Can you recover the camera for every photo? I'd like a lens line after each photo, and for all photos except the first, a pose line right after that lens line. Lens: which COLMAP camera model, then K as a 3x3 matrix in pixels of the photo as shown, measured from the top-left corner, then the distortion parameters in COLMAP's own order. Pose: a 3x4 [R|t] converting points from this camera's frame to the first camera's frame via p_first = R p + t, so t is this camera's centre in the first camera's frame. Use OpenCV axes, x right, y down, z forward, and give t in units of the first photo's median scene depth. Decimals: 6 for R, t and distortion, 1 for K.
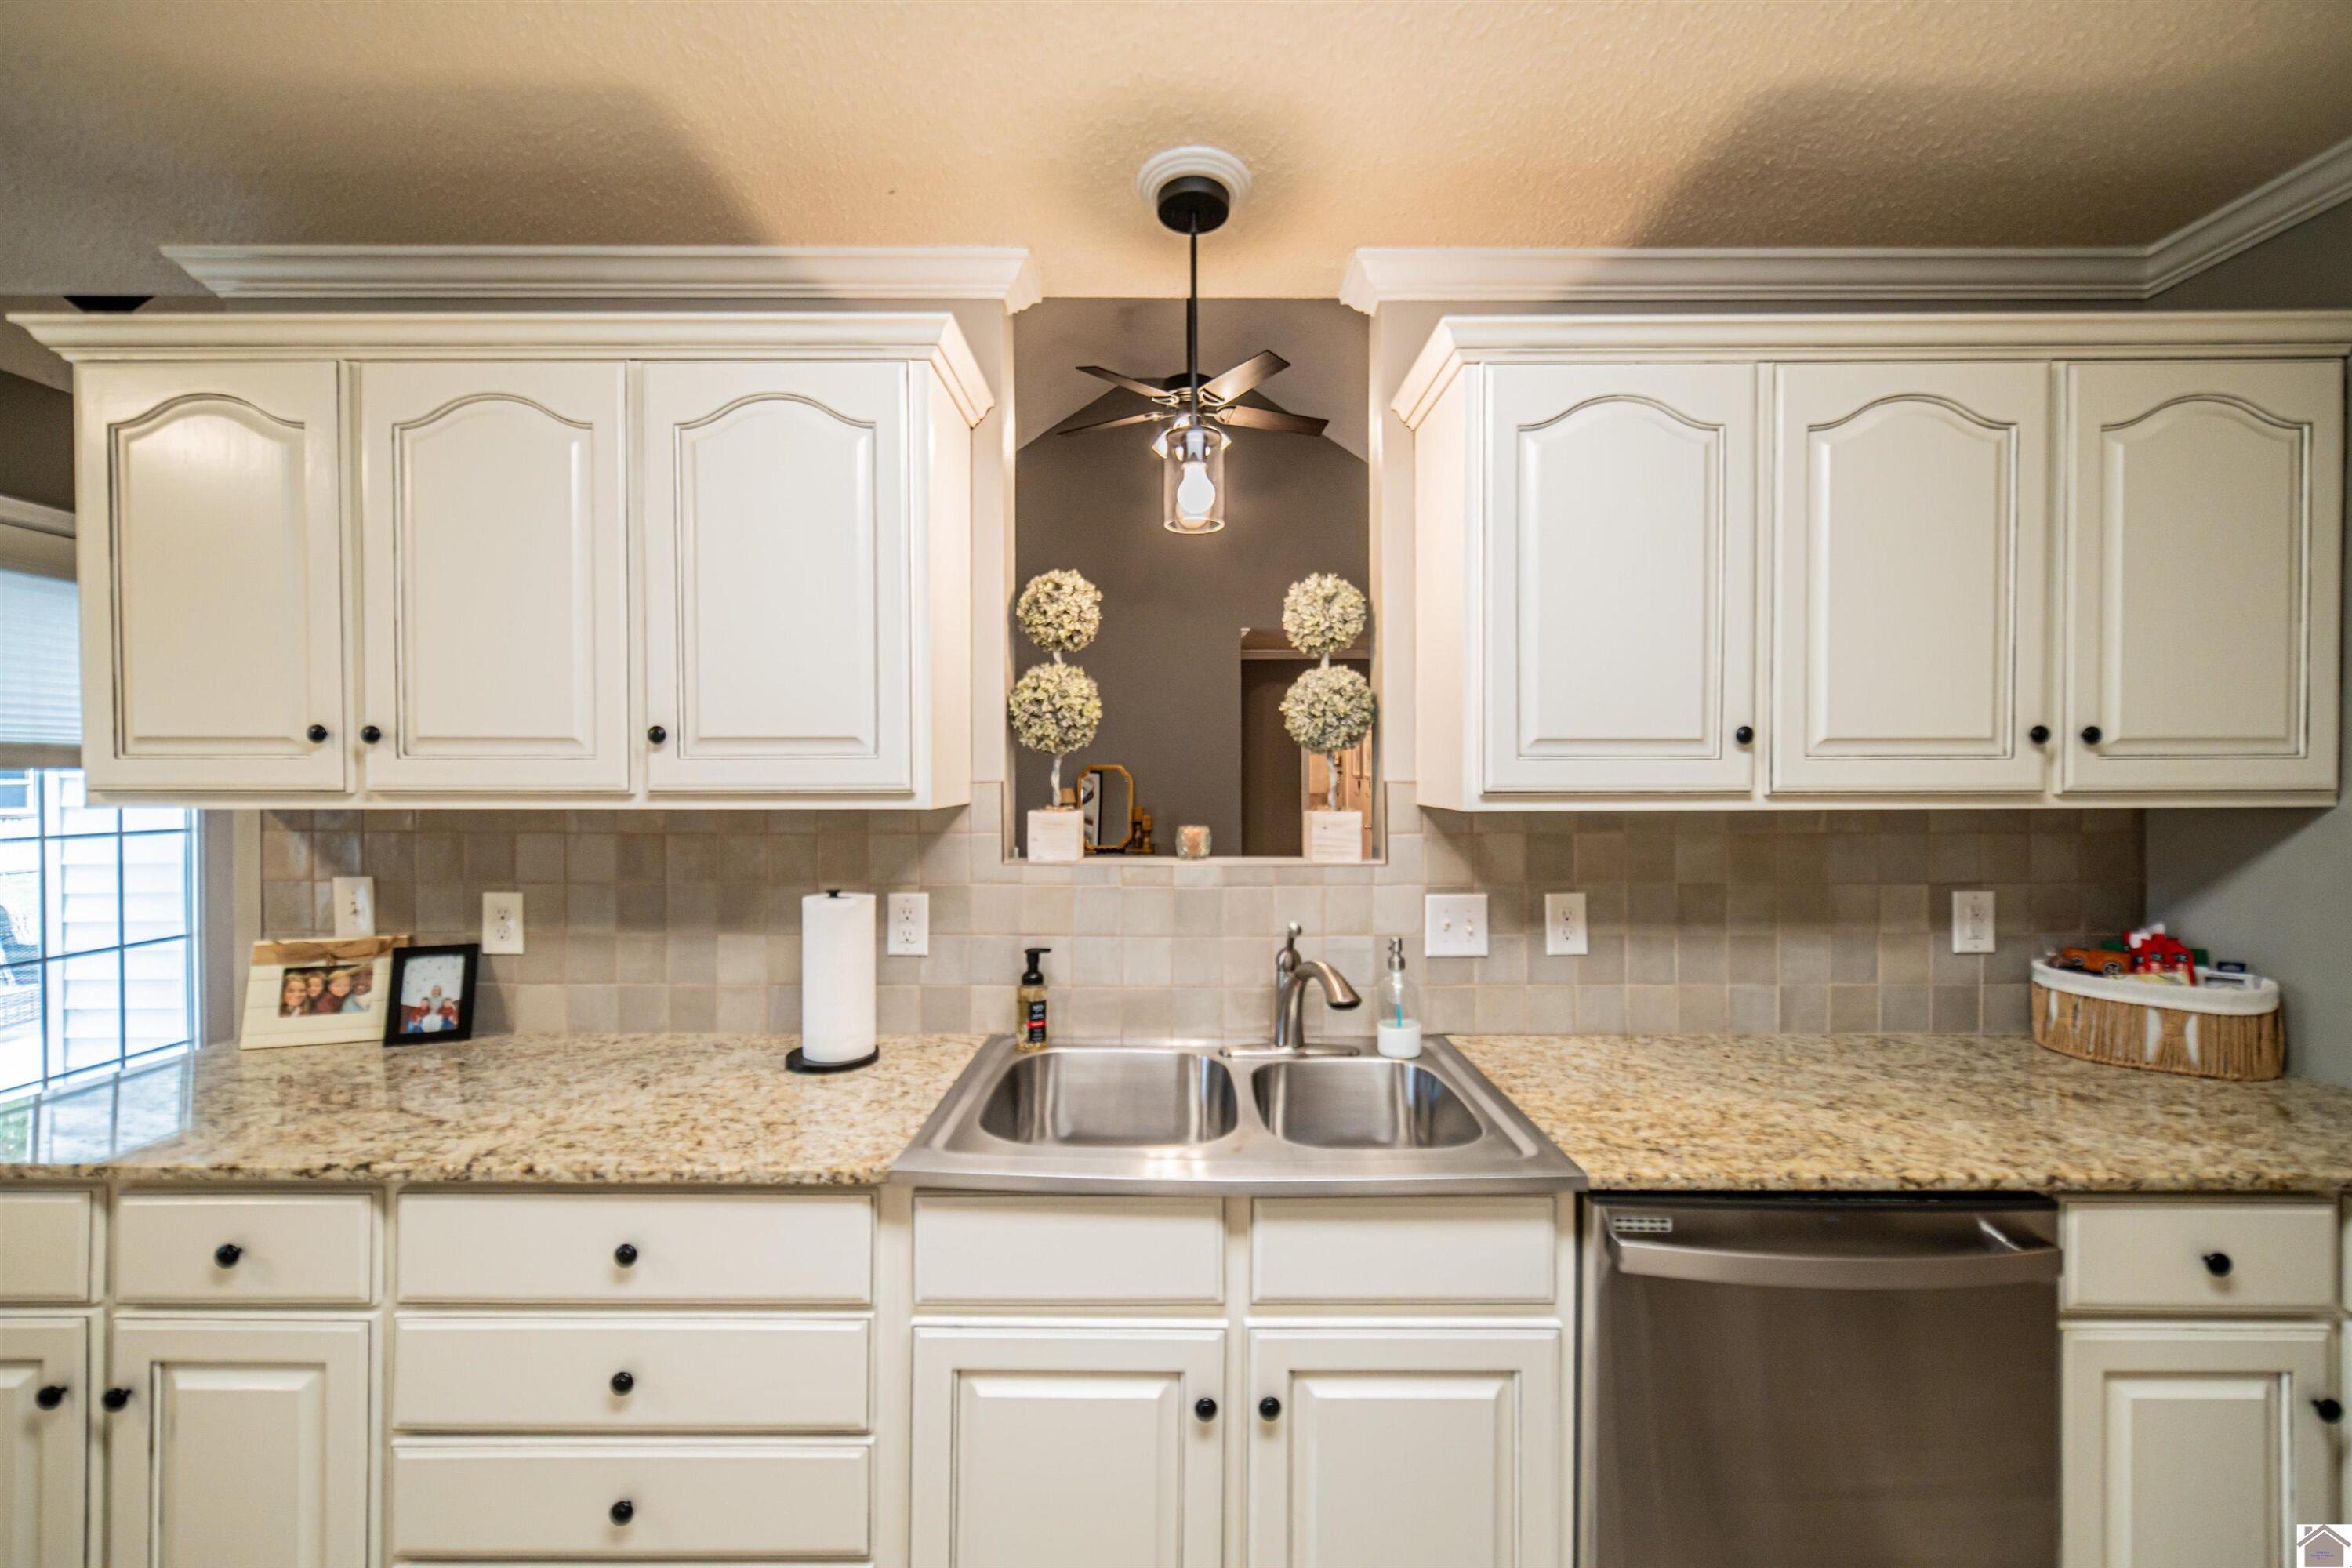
lens RADIAL K [[939.5, 0, 1194.3], [0, 939.5, 795.4], [0, 0, 1]] dist [0.000462, 0.000062]
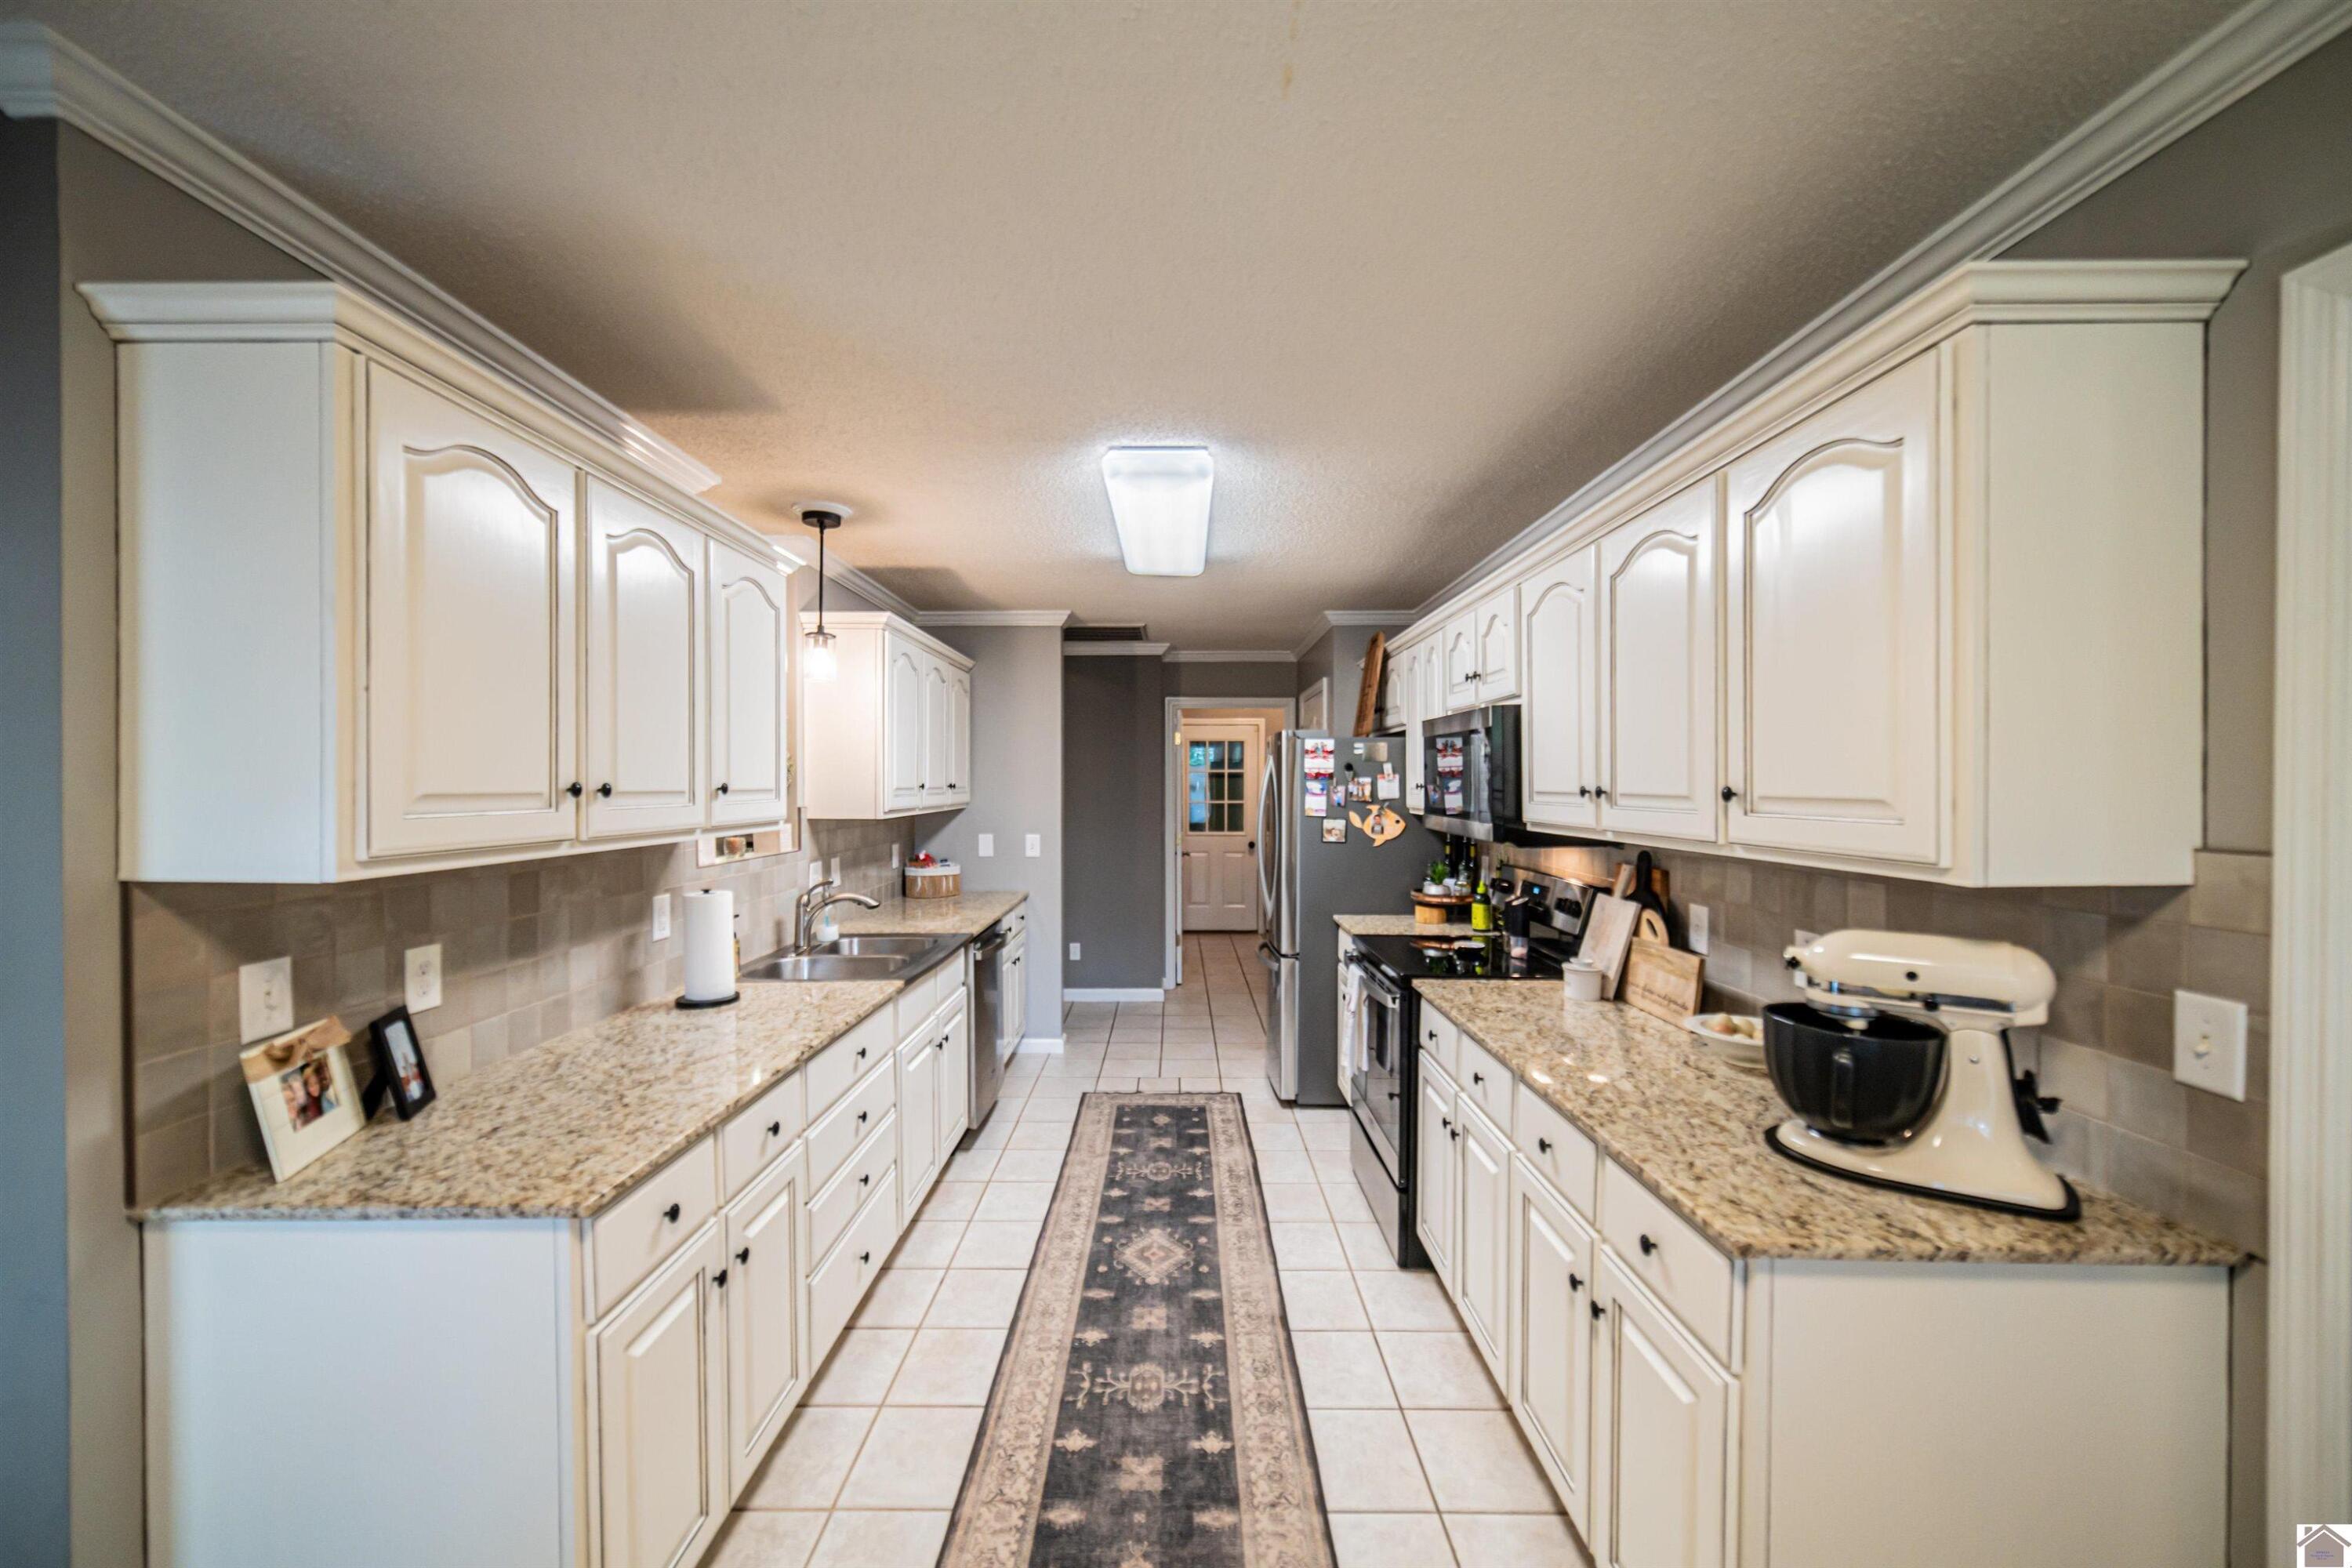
lens RADIAL K [[939.5, 0, 1176.1], [0, 939.5, 792.5], [0, 0, 1]] dist [0.000462, 0.000062]
pose [[0.030100, -0.011972, 0.999475, -1.683715], [0.018587, 0.999762, 0.011415, -0.050509], [-0.999374, 0.018234, 0.030316, 0.161241]]
